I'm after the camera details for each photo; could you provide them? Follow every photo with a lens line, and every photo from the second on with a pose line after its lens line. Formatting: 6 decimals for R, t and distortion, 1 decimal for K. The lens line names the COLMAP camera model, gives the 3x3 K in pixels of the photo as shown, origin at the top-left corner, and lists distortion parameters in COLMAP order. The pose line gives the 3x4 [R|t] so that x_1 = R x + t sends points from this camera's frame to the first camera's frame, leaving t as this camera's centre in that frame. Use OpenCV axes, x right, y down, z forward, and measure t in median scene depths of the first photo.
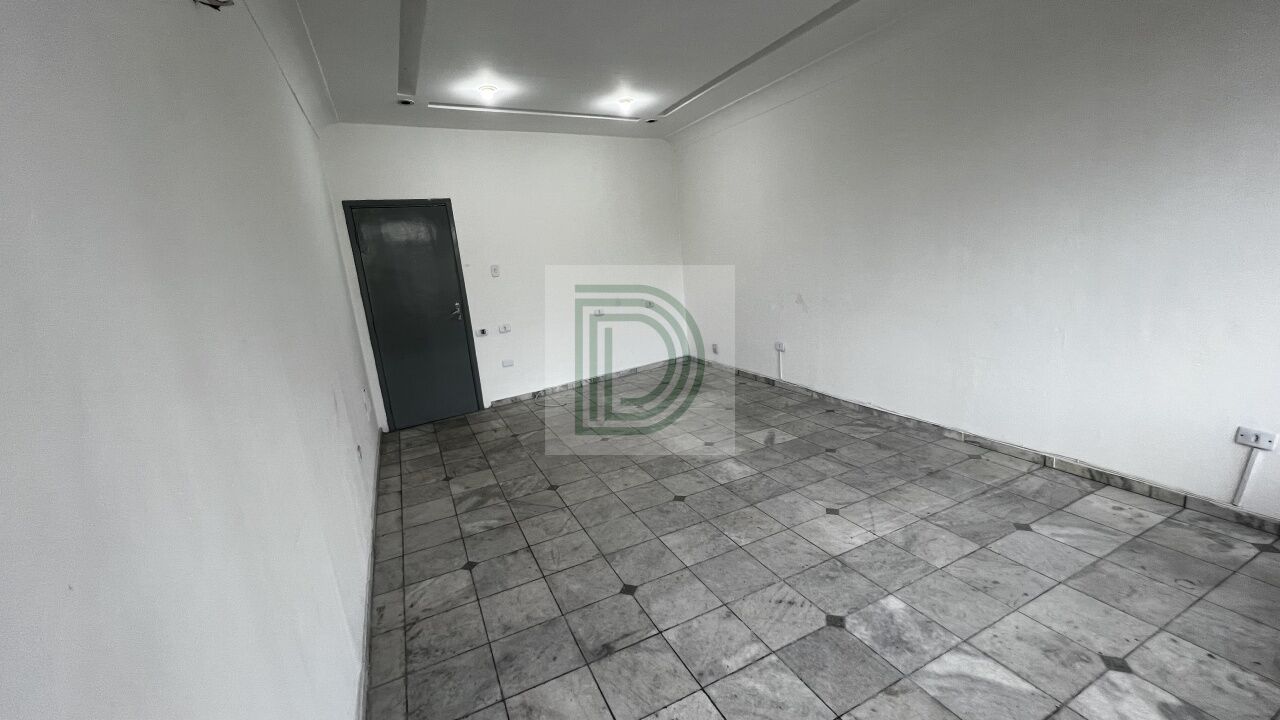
lens RADIAL K [[510.2, 0, 639.7], [0, 510.2, 362.9], [0, 0, 1]] dist [0.000084, 0.000143]
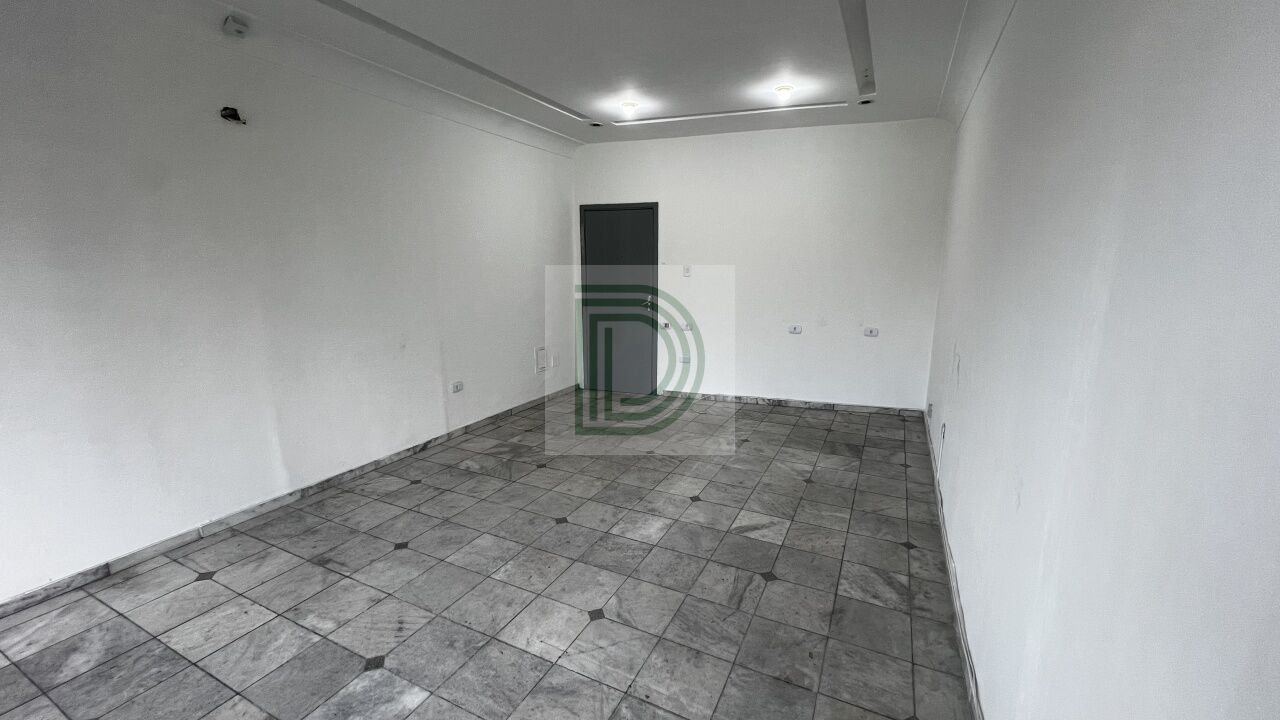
lens RADIAL K [[508.8, 0, 639.3], [0, 508.8, 364.4], [0, 0, 1]] dist [-0.001430, 0.000255]
pose [[0.614834, 0.241059, -0.750912, 0.740291], [-0.221511, 0.966597, 0.128929, -0.163575], [0.756909, 0.087065, 0.647694, 0.403816]]
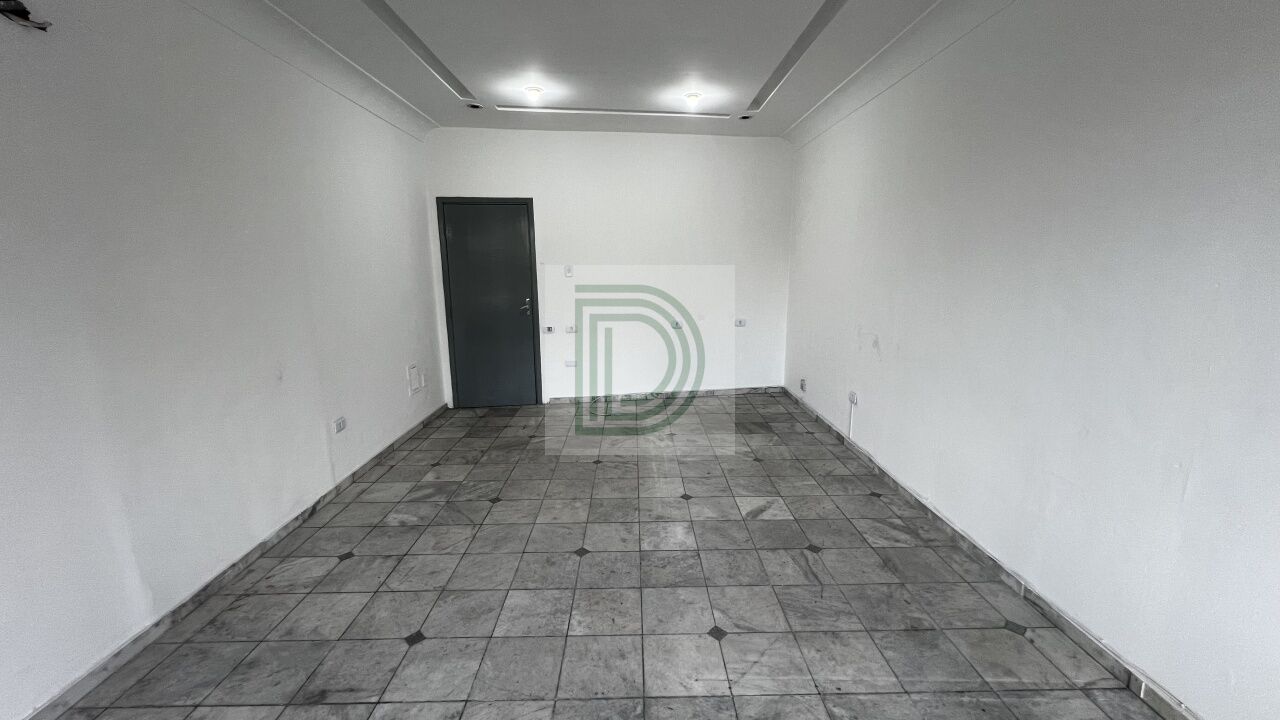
lens RADIAL K [[510.2, 0, 639.7], [0, 510.2, 362.9], [0, 0, 1]] dist [0.000084, 0.000143]
pose [[0.906411, 0.159006, -0.391327, 0.405091], [-0.159454, 0.986700, 0.031587, -0.084186], [0.391145, 0.033768, 0.919710, 0.204903]]
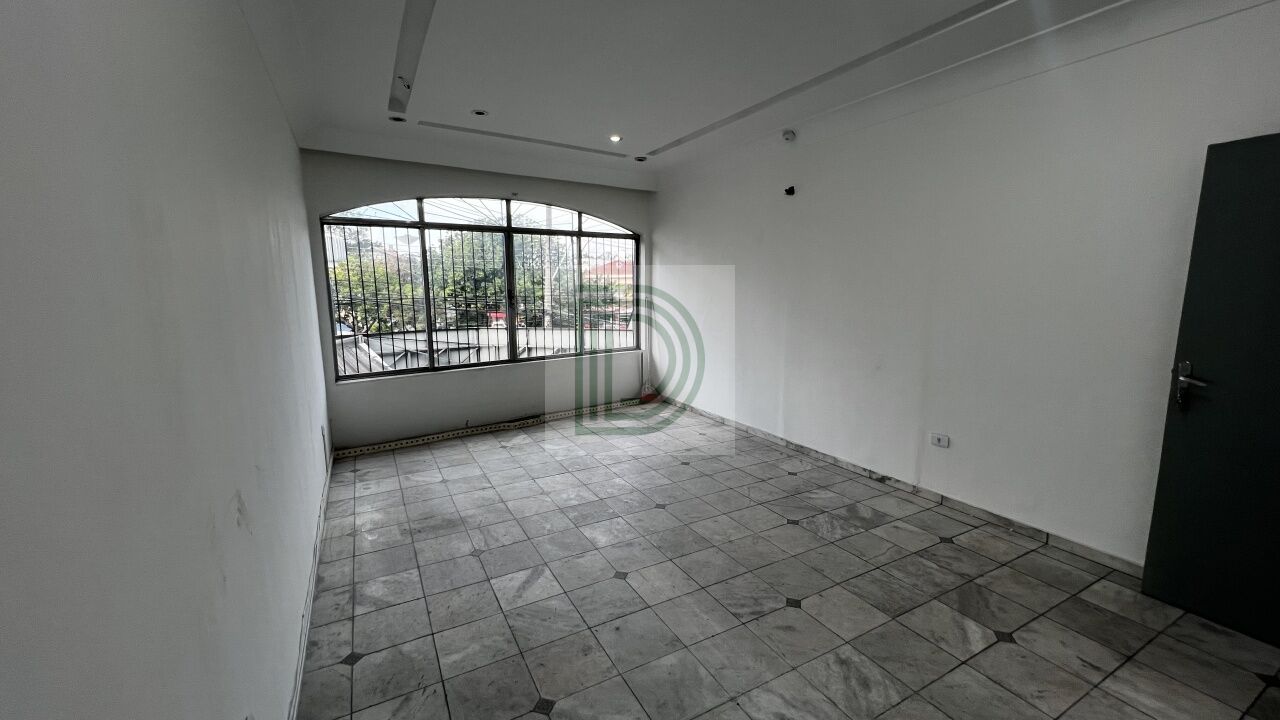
lens RADIAL K [[510.2, 0, 639.7], [0, 510.2, 362.9], [0, 0, 1]] dist [0.000084, 0.000143]
pose [[-0.993624, 0.105368, -0.040122, 0.120676], [0.083720, 0.927859, 0.363412, -0.395928], [0.075519, 0.357736, -0.930764, 1.722831]]
